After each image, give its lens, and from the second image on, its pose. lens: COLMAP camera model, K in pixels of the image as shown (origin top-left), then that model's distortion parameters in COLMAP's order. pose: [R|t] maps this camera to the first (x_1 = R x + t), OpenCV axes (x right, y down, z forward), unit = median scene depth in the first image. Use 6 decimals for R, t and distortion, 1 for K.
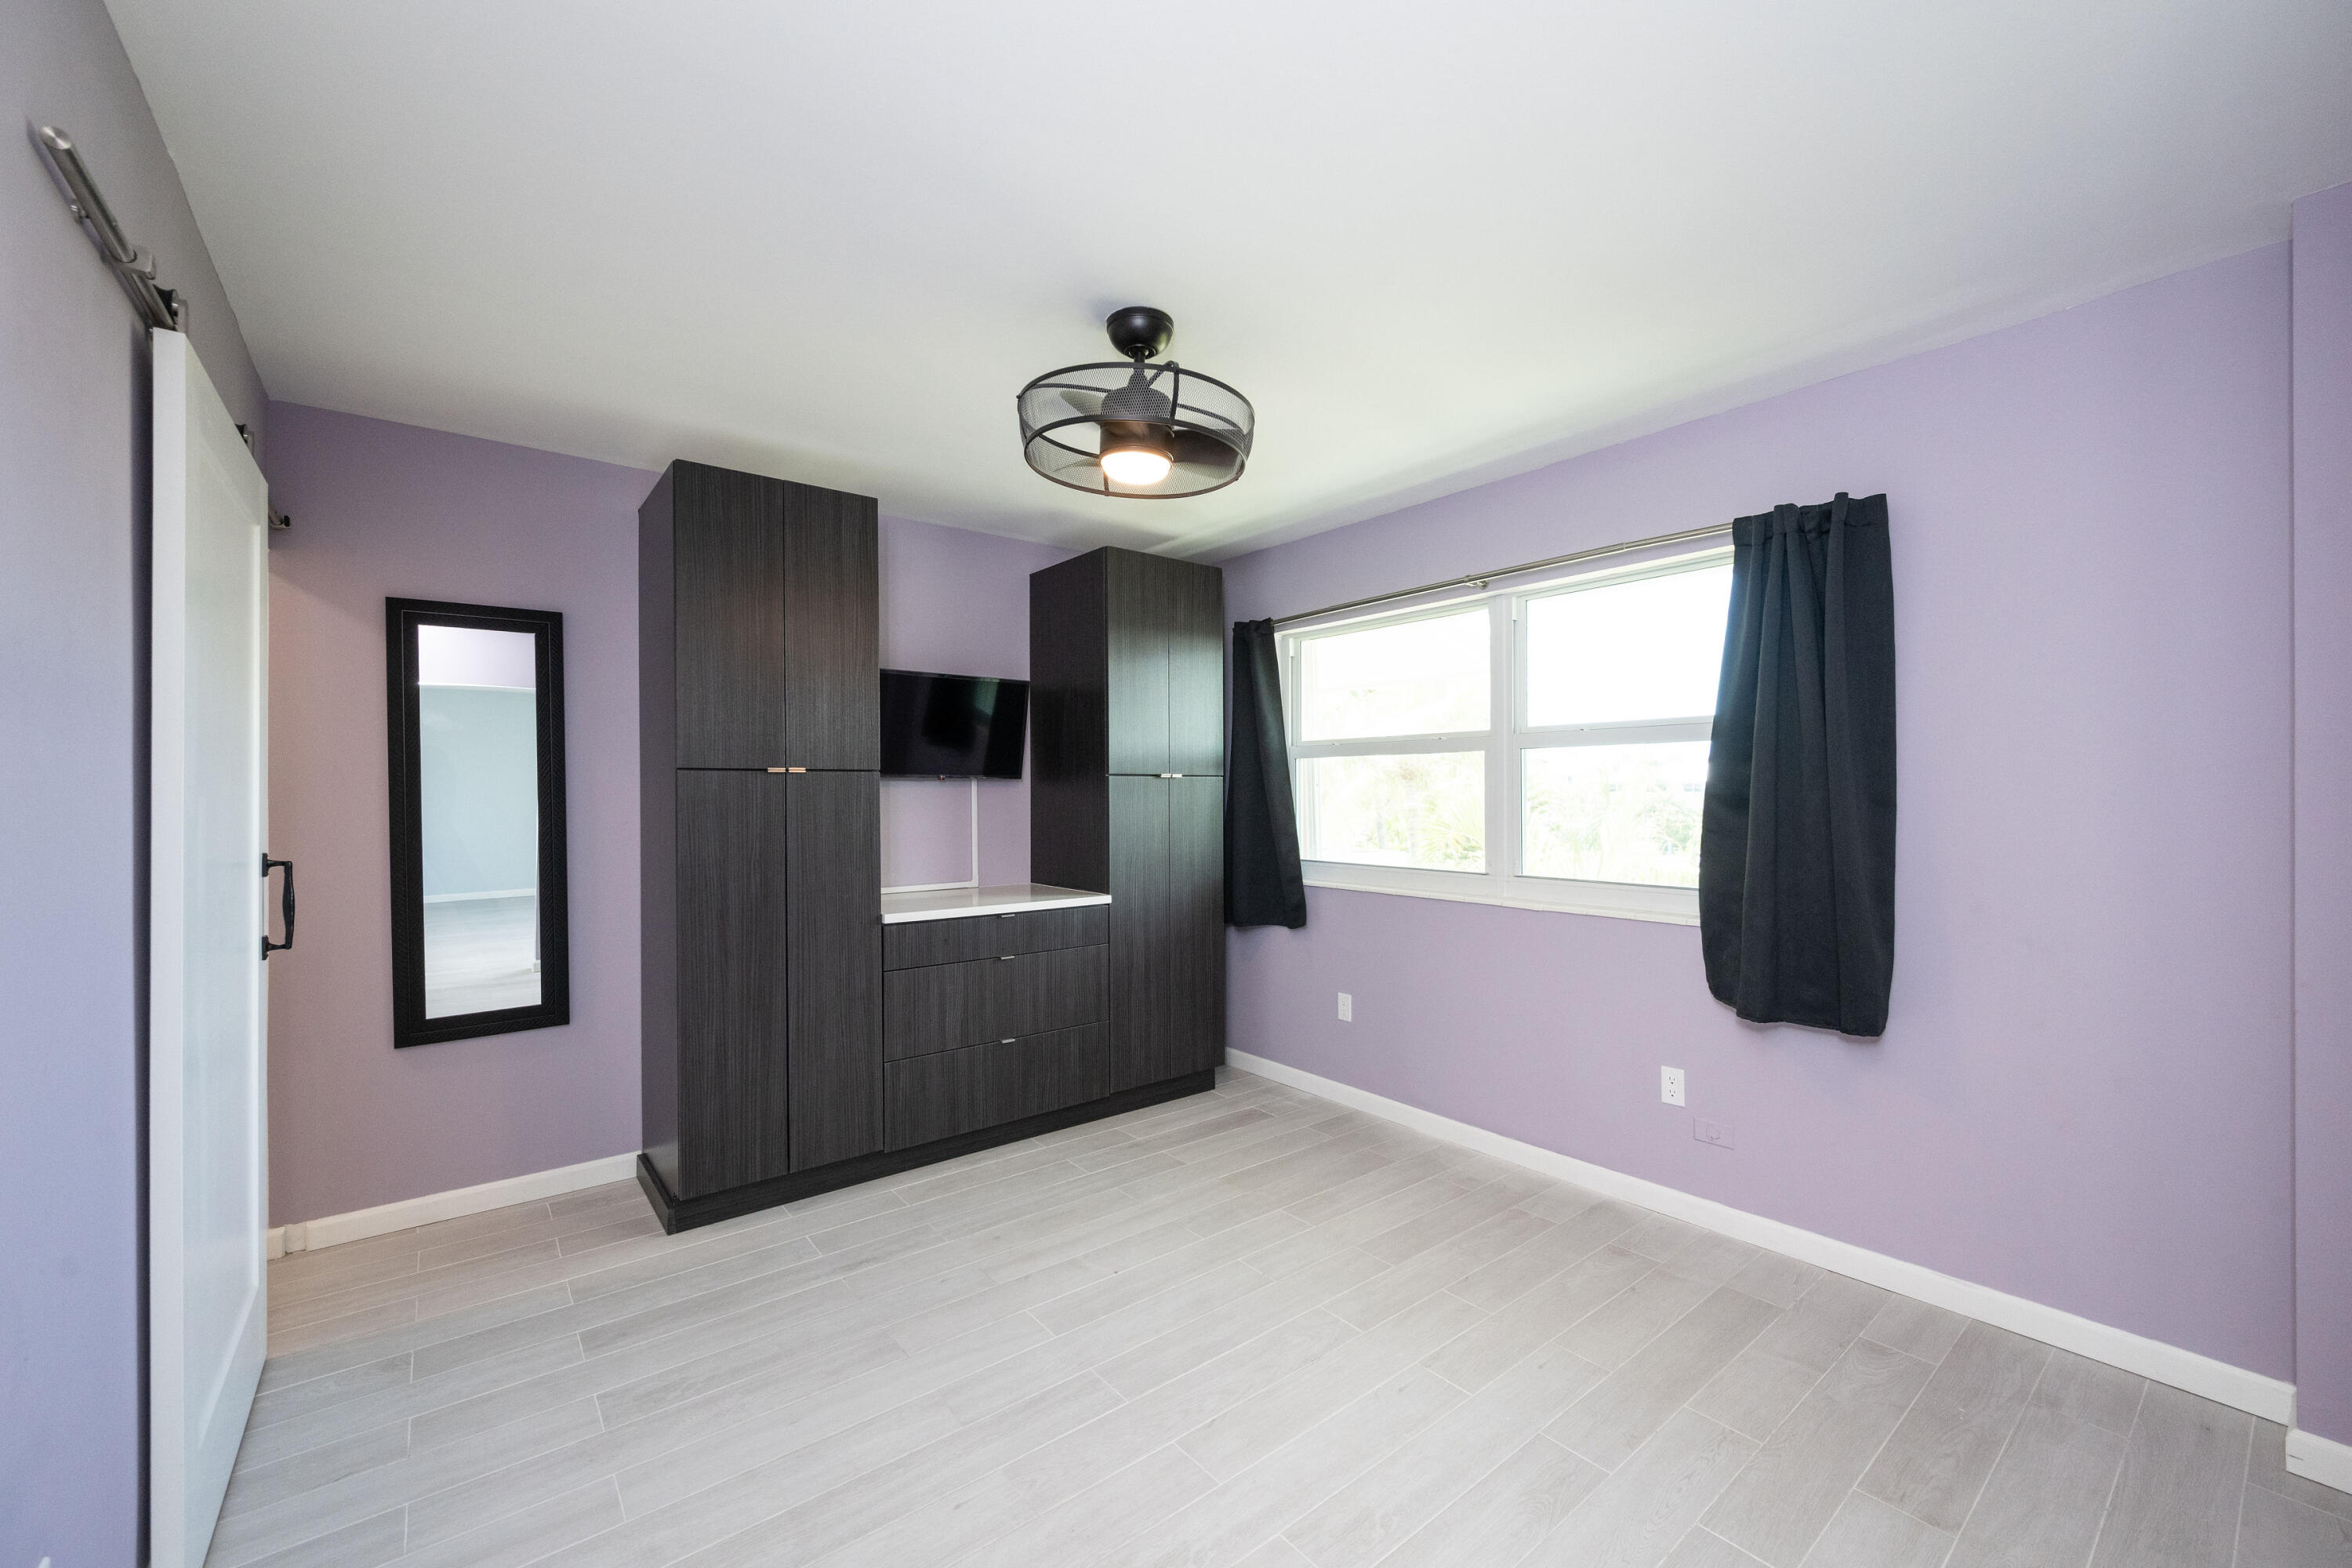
lens RADIAL K [[921.6, 0, 1210.3], [0, 921.6, 796.4], [0, 0, 1]] dist [-0.000554, -0.000043]
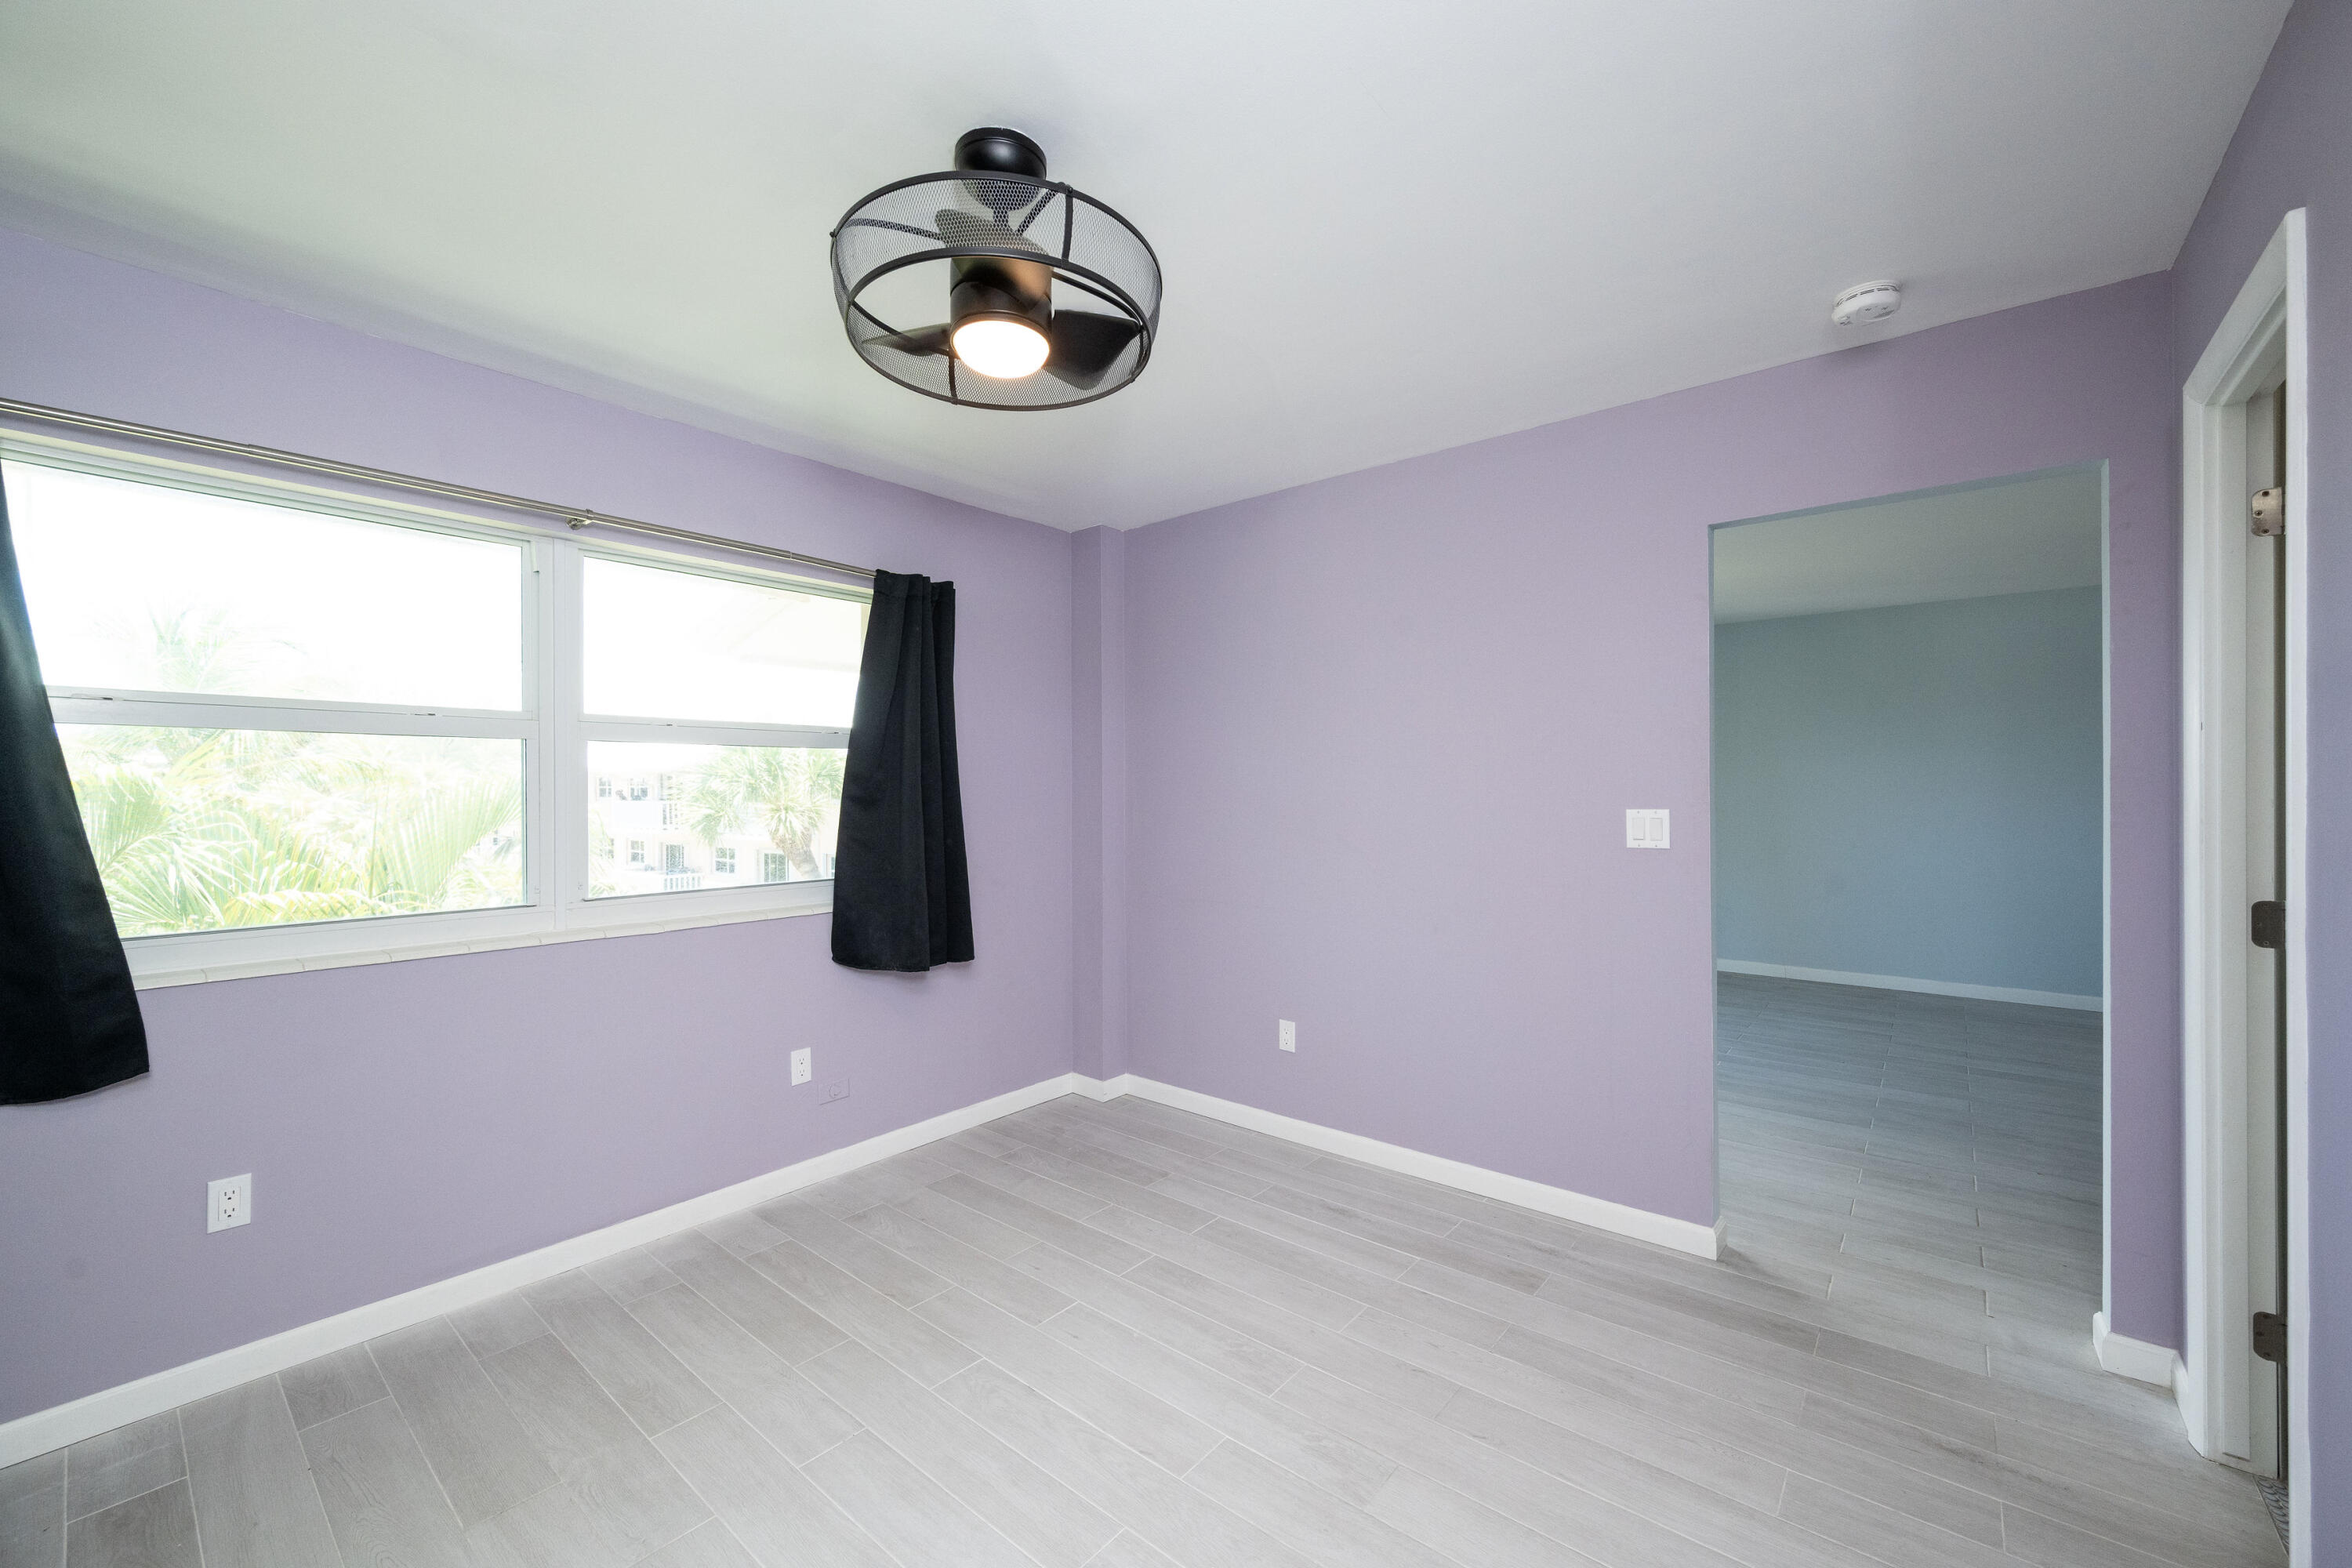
lens RADIAL K [[913.8, 0, 1167.5], [0, 913.8, 792.0], [0, 0, 1]] dist [-0.000374, 0.000073]
pose [[-0.170527, 0.002015, 0.985351, -0.627446], [0.006857, 0.999976, -0.000858, -0.002855], [-0.985329, 0.006610, -0.170537, 0.760141]]
